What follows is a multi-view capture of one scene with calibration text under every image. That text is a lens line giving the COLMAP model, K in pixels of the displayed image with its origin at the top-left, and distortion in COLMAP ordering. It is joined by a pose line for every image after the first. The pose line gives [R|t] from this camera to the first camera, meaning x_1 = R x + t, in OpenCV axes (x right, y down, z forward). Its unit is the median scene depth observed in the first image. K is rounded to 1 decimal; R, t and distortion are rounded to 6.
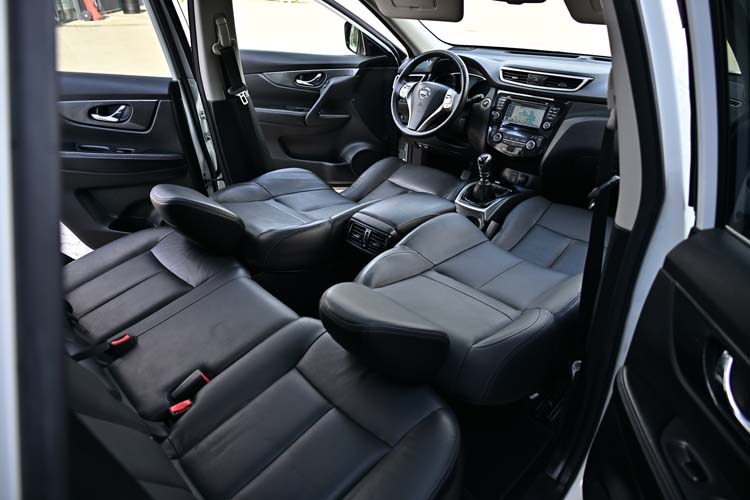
lens RADIAL K [[484.2, 0, 375.0], [0, 484.2, 250.0], [0, 0, 1]] dist [-0.009779, 0.000677]
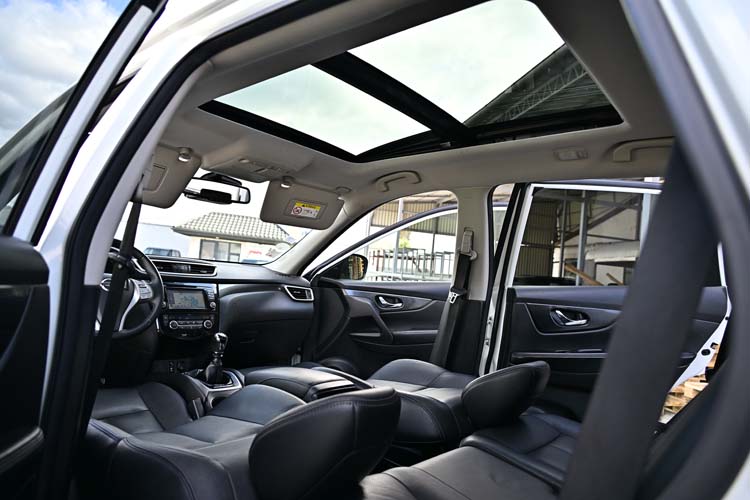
lens RADIAL K [[484.2, 0, 375.0], [0, 484.2, 250.0], [0, 0, 1]] dist [-0.009779, 0.000677]
pose [[-0.078732, 0.055188, 0.995367, -0.734163], [0.421456, 0.906691, -0.016935, -0.186165], [-0.903425, 0.418170, -0.094644, 0.678530]]
